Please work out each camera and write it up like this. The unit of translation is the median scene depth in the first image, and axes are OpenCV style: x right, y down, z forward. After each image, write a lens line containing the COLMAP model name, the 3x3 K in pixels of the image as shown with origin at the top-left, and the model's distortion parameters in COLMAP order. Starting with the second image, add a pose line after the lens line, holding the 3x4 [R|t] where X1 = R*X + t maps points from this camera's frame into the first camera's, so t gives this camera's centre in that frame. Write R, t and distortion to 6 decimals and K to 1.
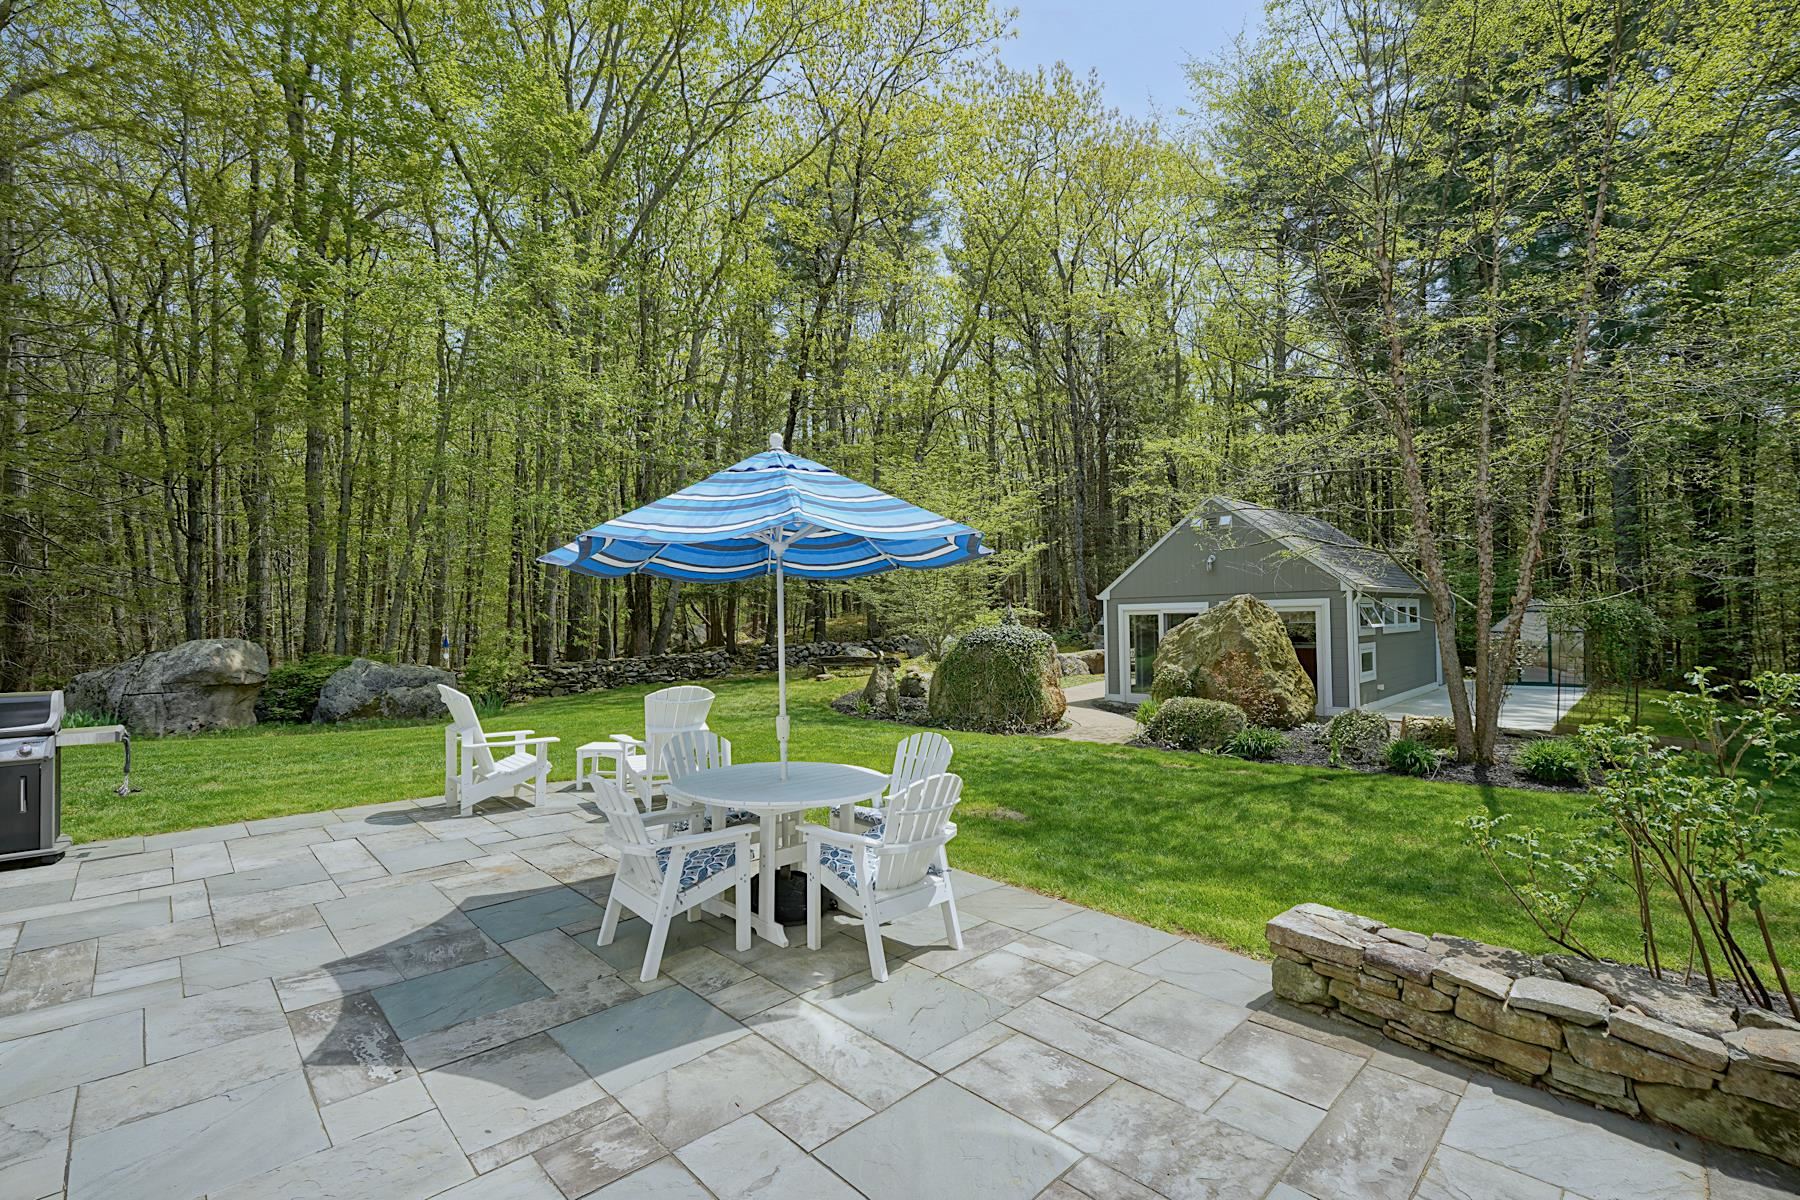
lens RADIAL K [[790.1, 0, 904.8], [0, 790.1, 604.7], [0, 0, 1]] dist [-0.012281, -0.000249]
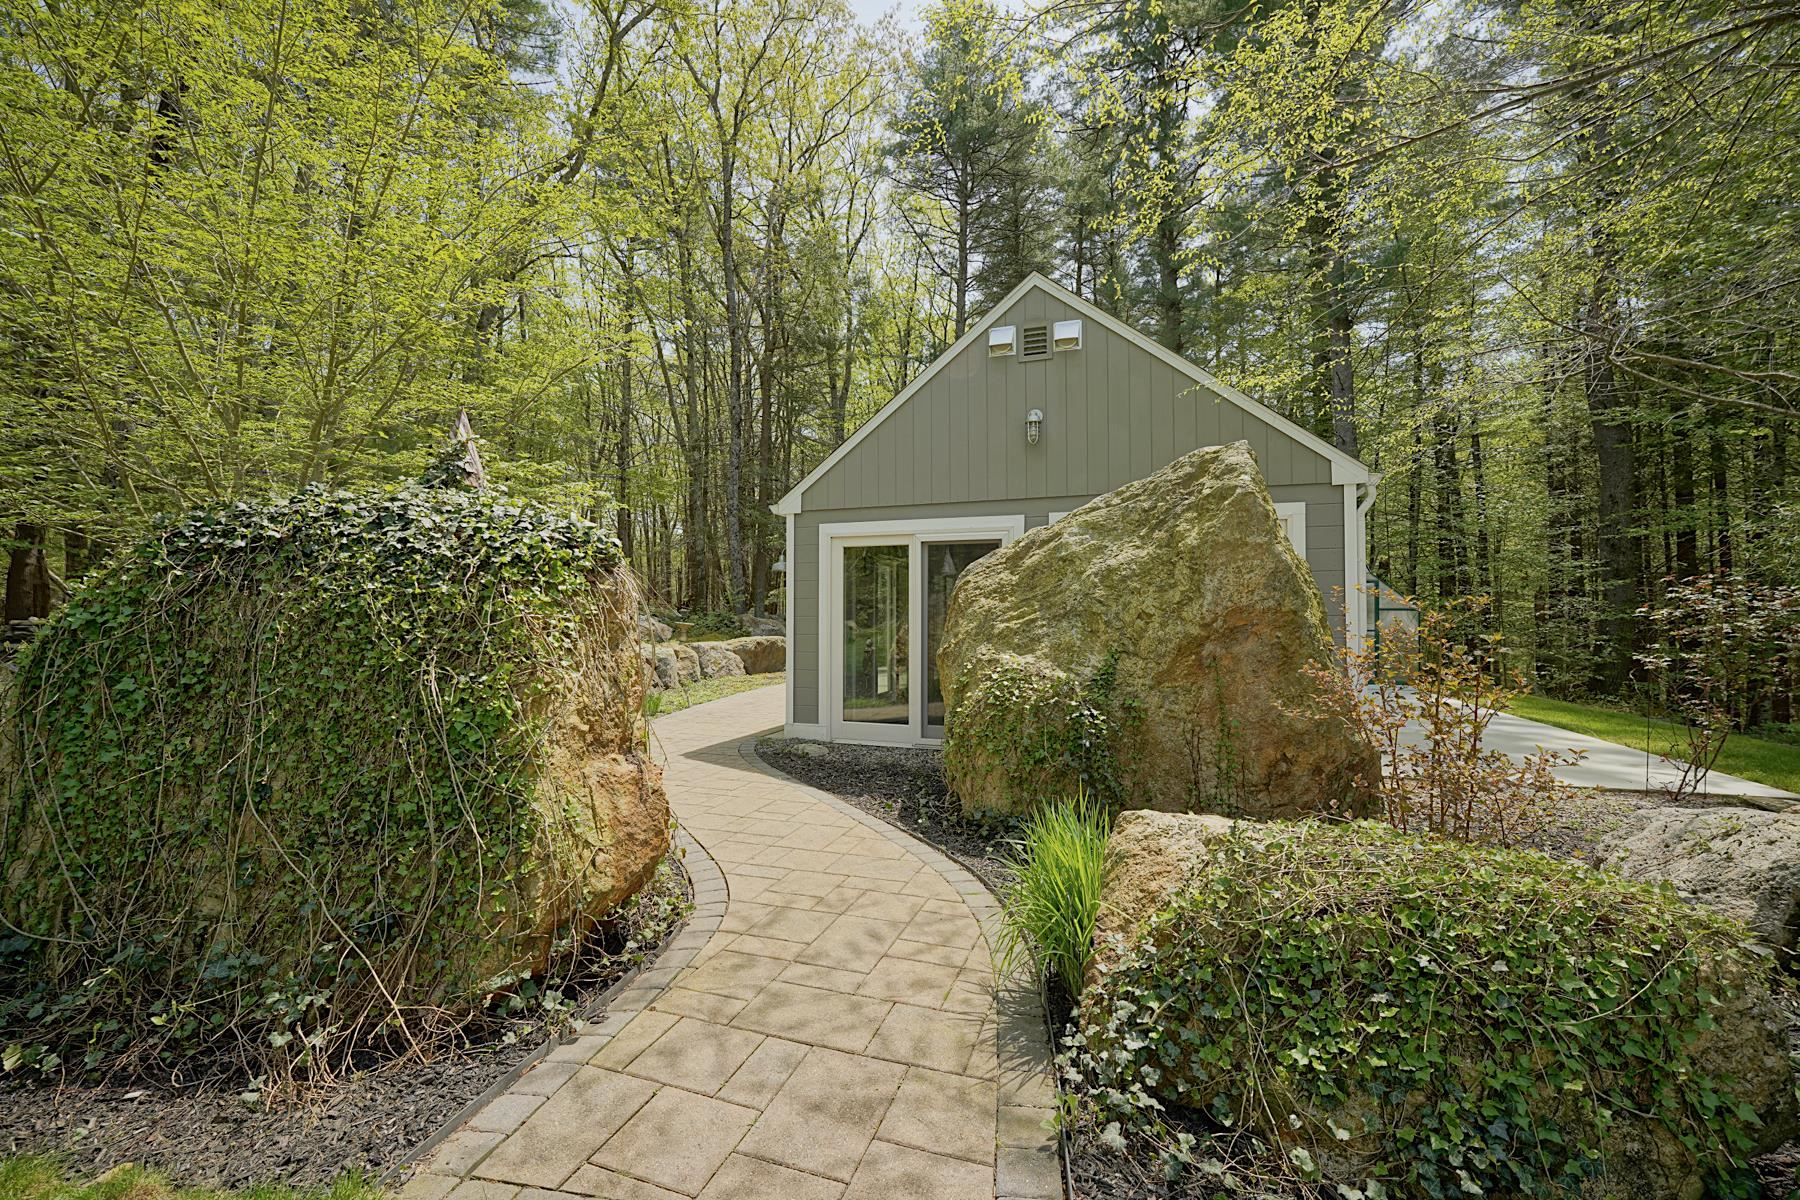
lens RADIAL K [[732.6, 0, 908.2], [0, 732.6, 610.8], [0, 0, 1]] dist [-0.026016, 0.003023]
pose [[0.897490, 0.024270, 0.440367, 0.132658], [-0.027534, 0.999620, 0.001023, 0.047525], [-0.440175, -0.013044, 0.897817, 0.602163]]
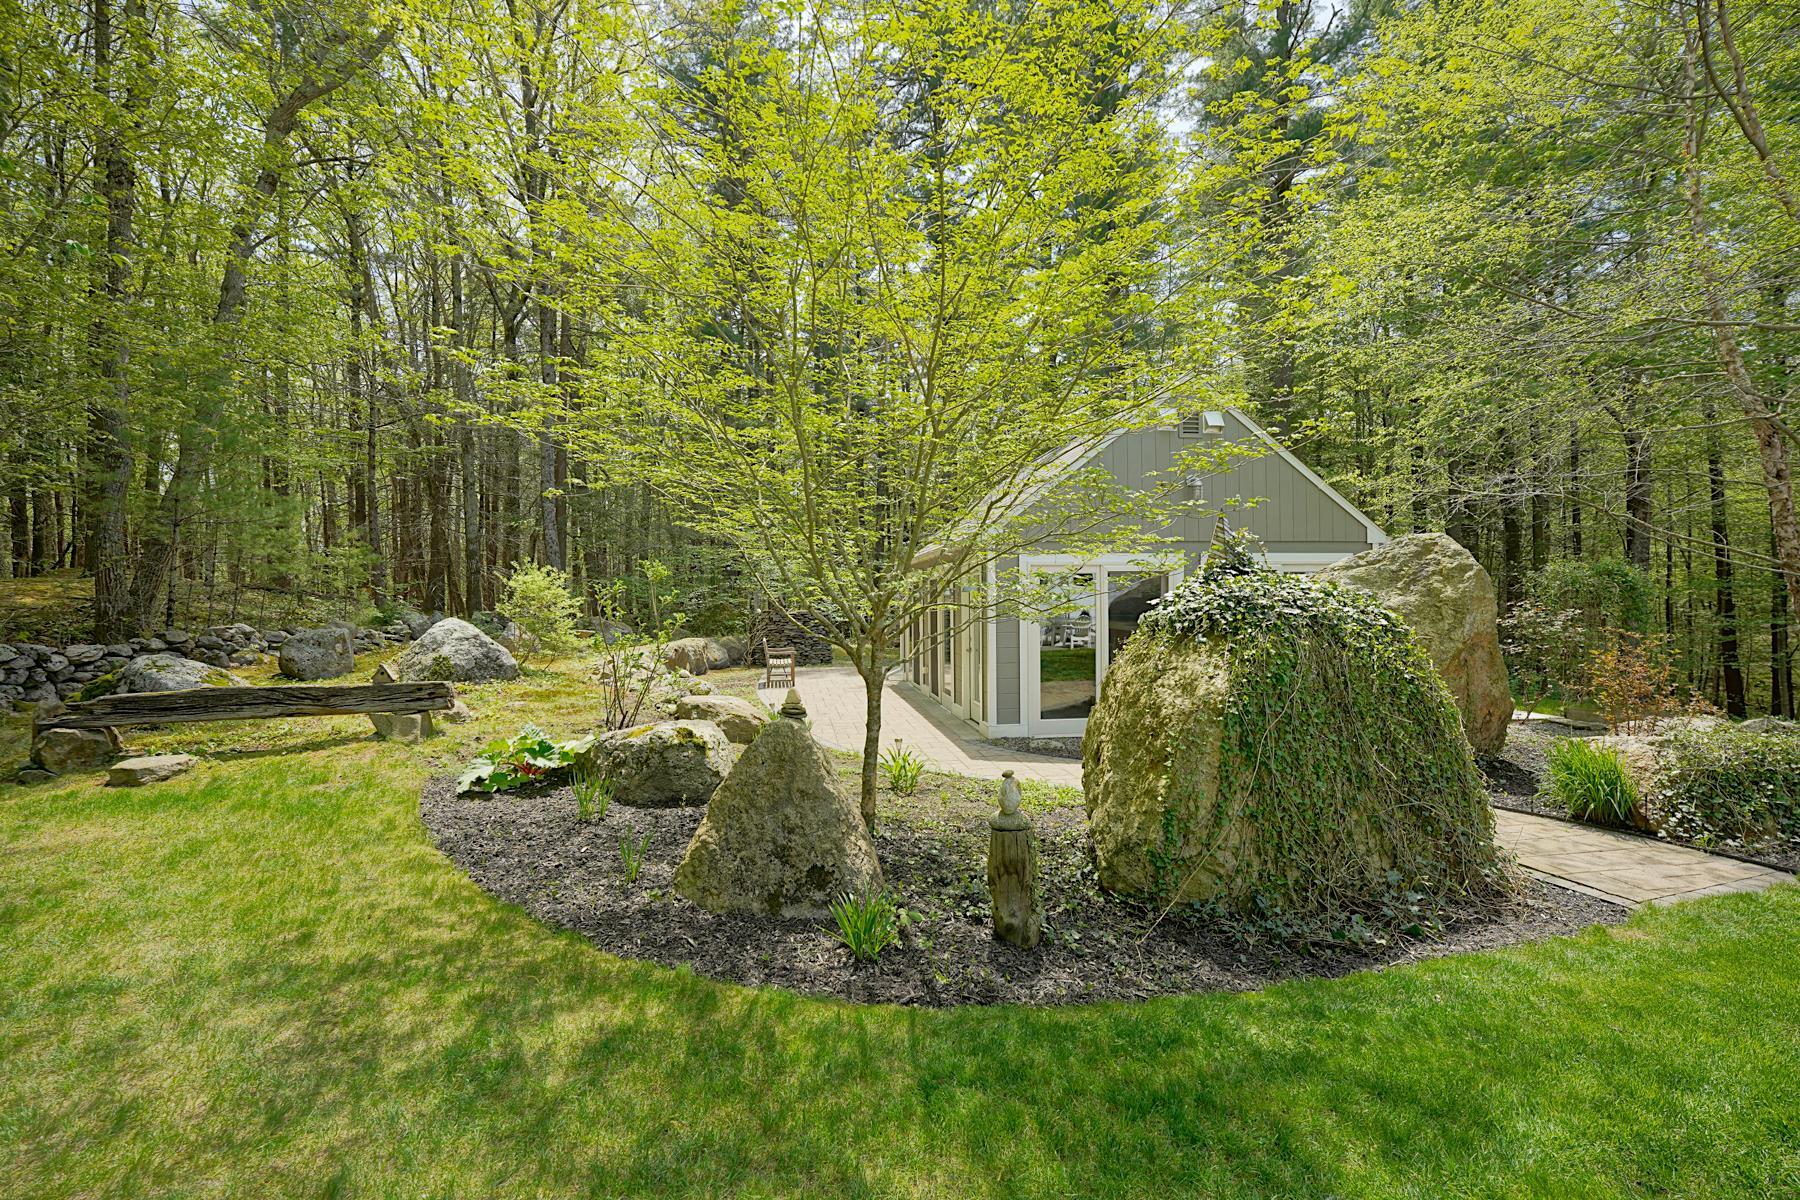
lens RADIAL K [[790.1, 0, 892.6], [0, 790.1, 605.9], [0, 0, 1]] dist [-0.012281, -0.000249]
pose [[0.603038, 0.003488, 0.797705, -0.195913], [-0.016160, 0.999839, 0.007844, 0.032429], [-0.797549, -0.017621, 0.602997, 0.742592]]
